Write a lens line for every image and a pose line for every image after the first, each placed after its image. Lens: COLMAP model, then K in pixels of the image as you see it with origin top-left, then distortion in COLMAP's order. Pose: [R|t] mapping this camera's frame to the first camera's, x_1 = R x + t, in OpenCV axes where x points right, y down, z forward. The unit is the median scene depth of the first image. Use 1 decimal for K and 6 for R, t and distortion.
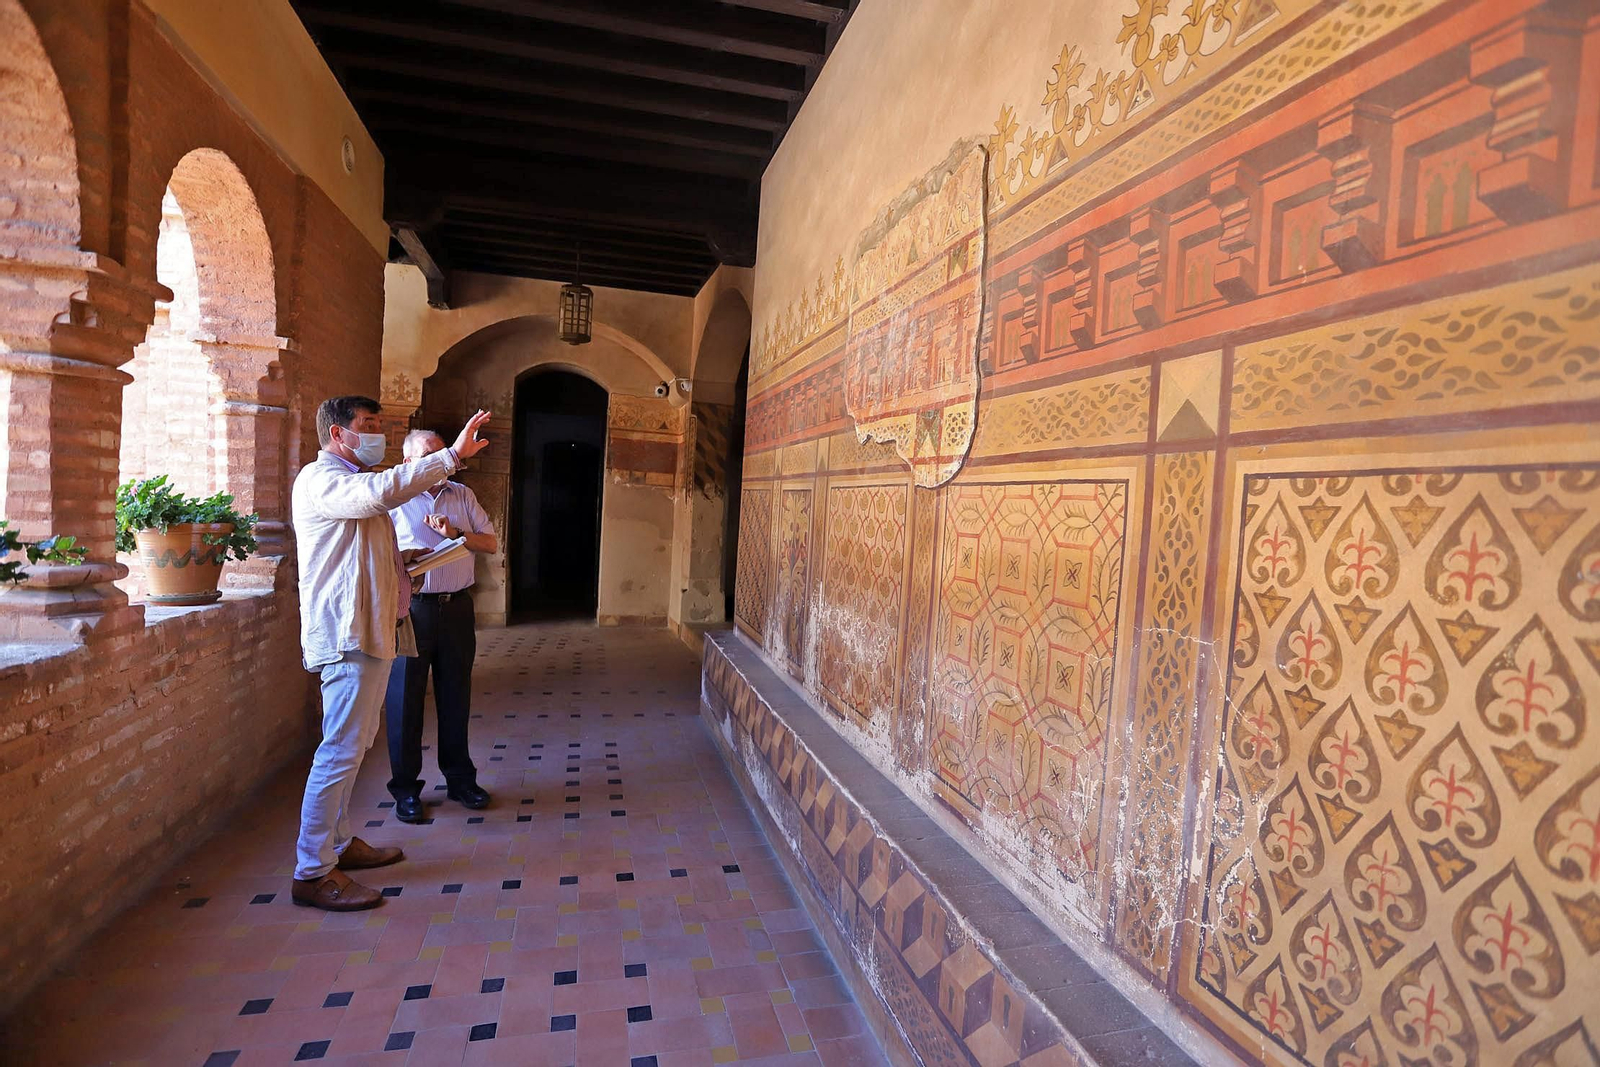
lens RADIAL K [[793.5, 0, 804.4], [0, 793.5, 541.8], [0, 0, 1]] dist [-0.079168, 0.032951]
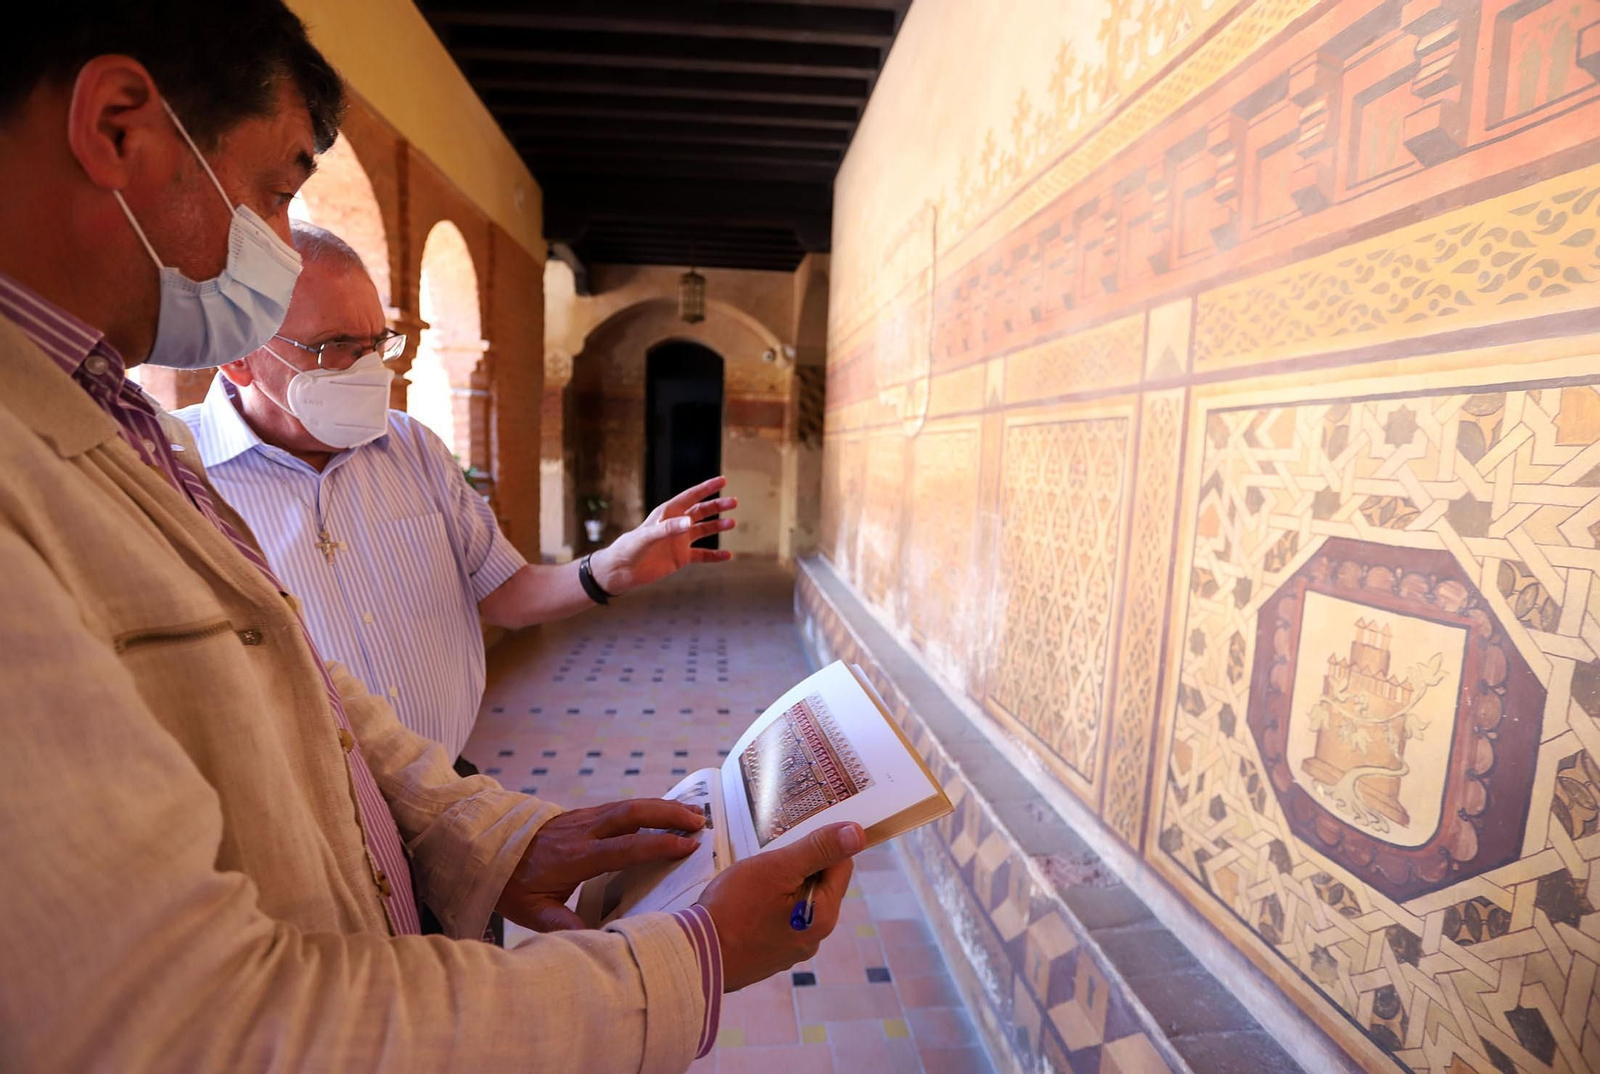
lens RADIAL K [[798.2, 0, 791.9], [0, 798.2, 549.0], [0, 0, 1]] dist [-0.083451, 0.034146]
pose [[0.983904, -0.002790, -0.178674, 0.149412], [0.014990, 0.997643, 0.066967, 0.028611], [0.178066, -0.068568, 0.981627, -0.382503]]
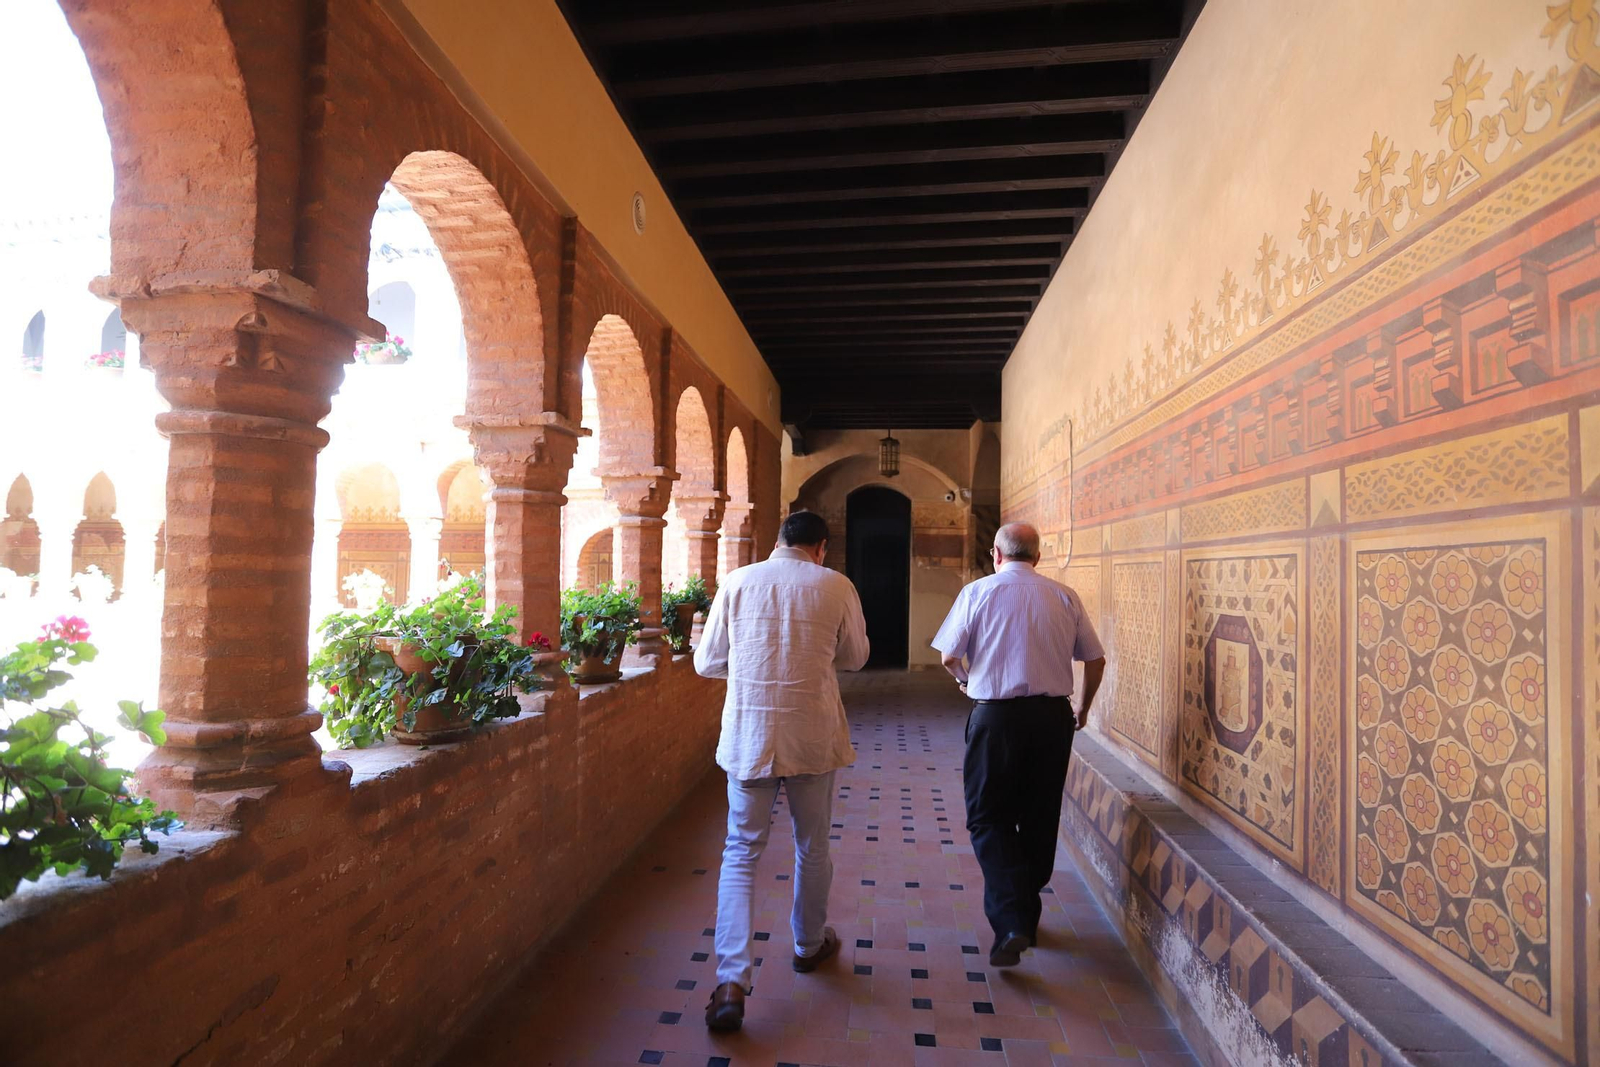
lens RADIAL K [[793.5, 0, 804.4], [0, 793.5, 541.8], [0, 0, 1]] dist [-0.079168, 0.032951]
pose [[0.929708, -0.054865, -0.364188, 0.214319], [0.019434, 0.994772, -0.100253, 0.046843], [0.367784, 0.086129, 0.925914, -0.950515]]
